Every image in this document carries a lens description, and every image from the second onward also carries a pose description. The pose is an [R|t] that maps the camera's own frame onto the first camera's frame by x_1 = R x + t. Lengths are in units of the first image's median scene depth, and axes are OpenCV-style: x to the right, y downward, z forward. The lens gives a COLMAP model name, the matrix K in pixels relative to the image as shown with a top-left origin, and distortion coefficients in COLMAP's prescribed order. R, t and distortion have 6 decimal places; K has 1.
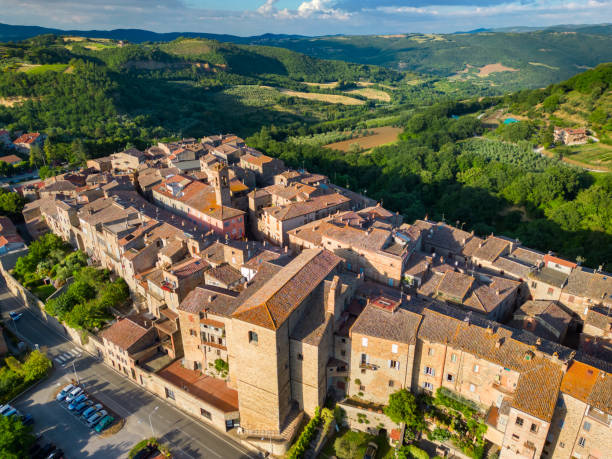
lens RADIAL K [[429.8, 0, 306.0], [0, 429.8, 229.5], [0, 0, 1]] dist [0.056791, -0.055723]
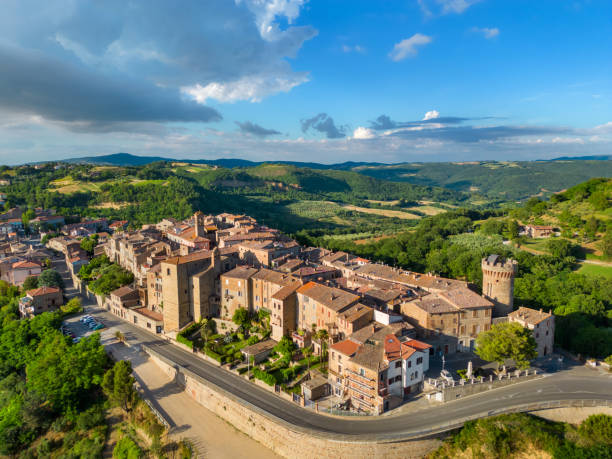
lens RADIAL K [[429.8, 0, 306.0], [0, 429.8, 229.5], [0, 0, 1]] dist [0.056791, -0.055723]
pose [[0.982595, 0.028023, -0.183637, 0.089125], [-0.075905, 0.962831, -0.259221, 0.054742], [0.169547, 0.268648, 0.948199, -0.087359]]
